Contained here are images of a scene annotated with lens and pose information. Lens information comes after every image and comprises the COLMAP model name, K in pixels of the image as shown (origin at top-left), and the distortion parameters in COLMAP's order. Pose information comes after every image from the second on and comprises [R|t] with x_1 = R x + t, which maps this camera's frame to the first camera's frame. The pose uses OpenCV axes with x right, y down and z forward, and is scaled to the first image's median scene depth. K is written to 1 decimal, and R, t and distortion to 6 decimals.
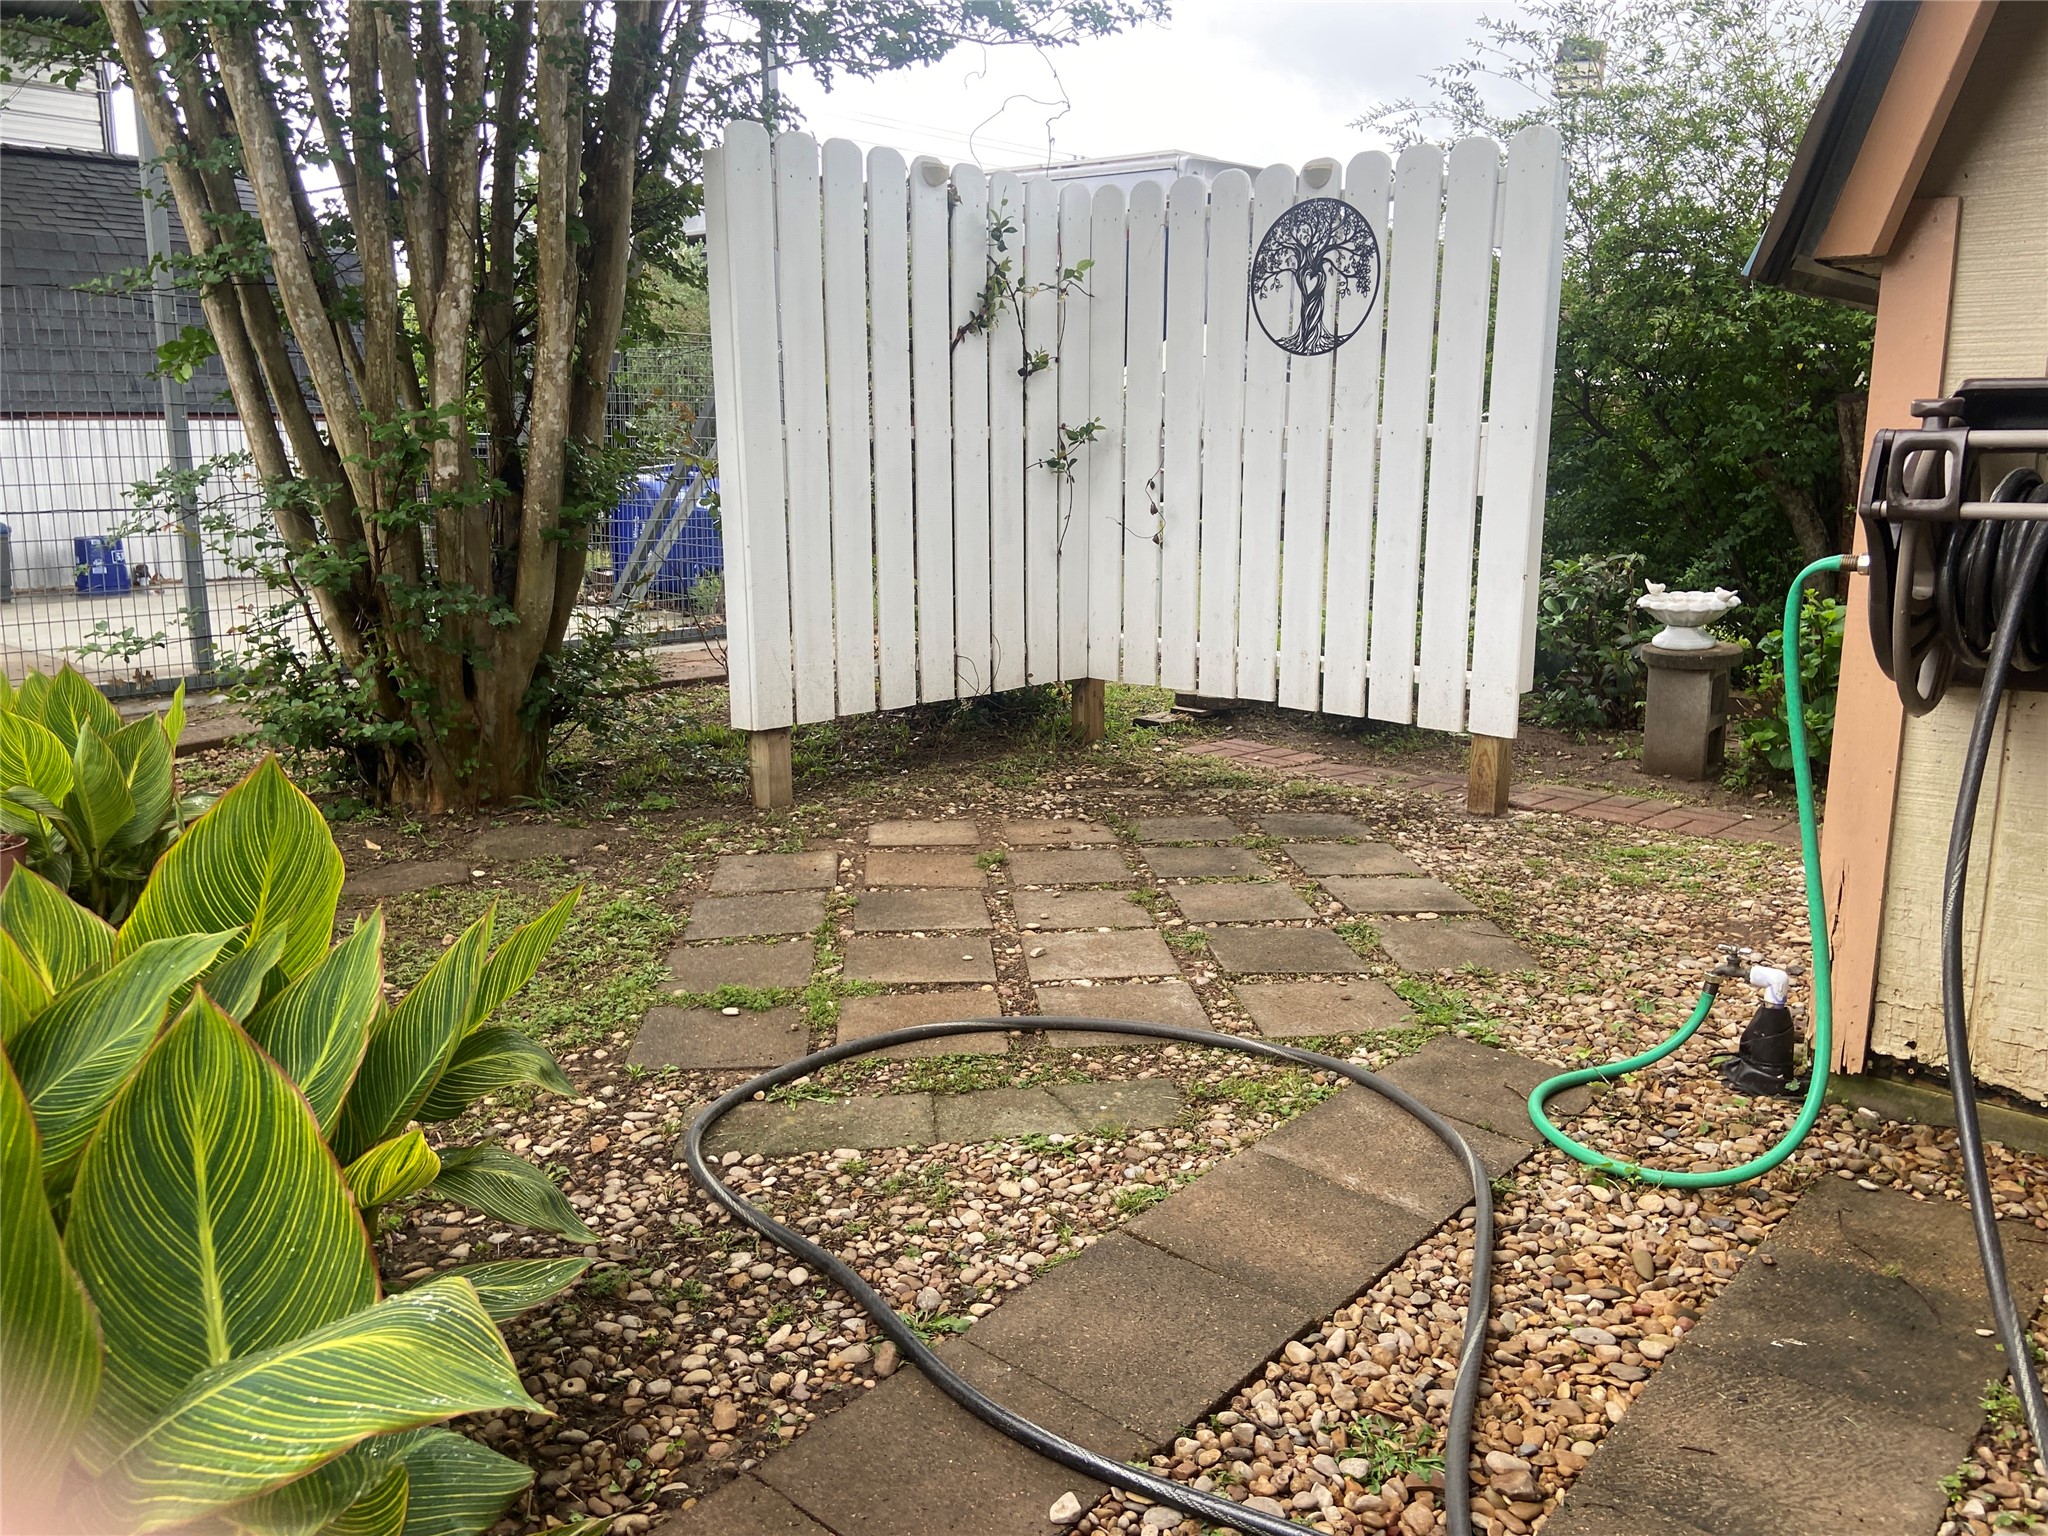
lens RADIAL K [[1502.8, 0, 1024.0], [0, 1502.8, 768.0], [0, 0, 1]] dist [0.117145, -0.136469]
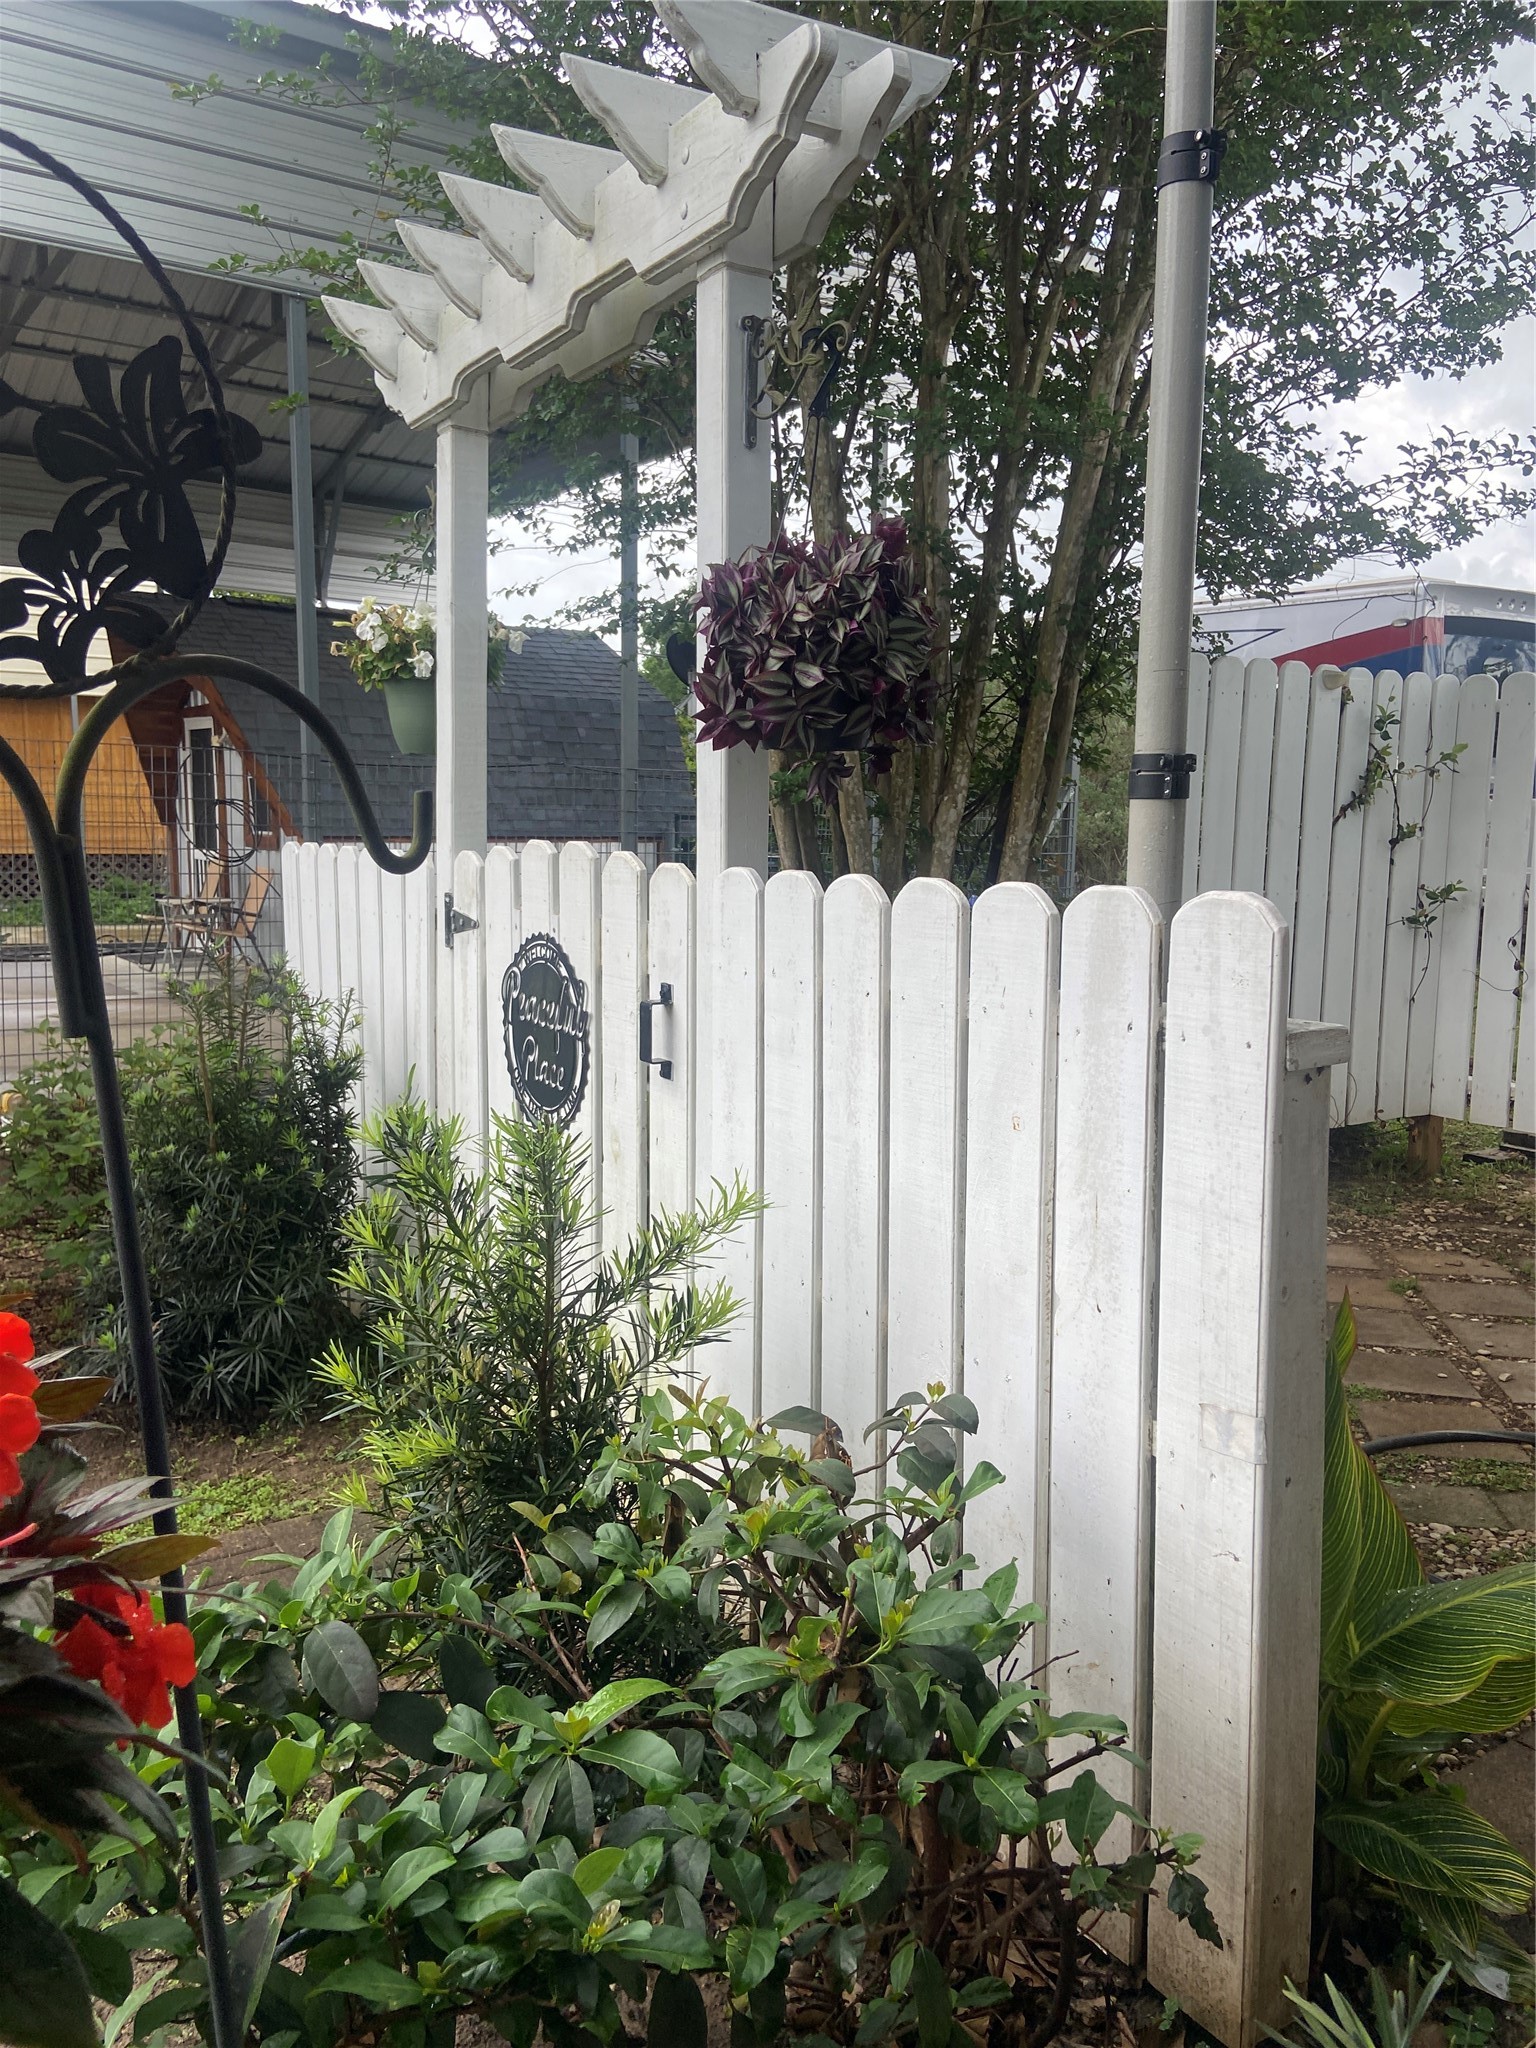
lens RADIAL K [[1502.8, 0, 770.1], [0, 1502.8, 1032.2], [0, 0, 1]] dist [0.117145, -0.136469]
pose [[0.969552, 0.042982, -0.241083, -0.162374], [-0.061581, 0.995634, -0.070150, -0.014135], [0.237015, 0.082860, 0.967966, -0.179088]]
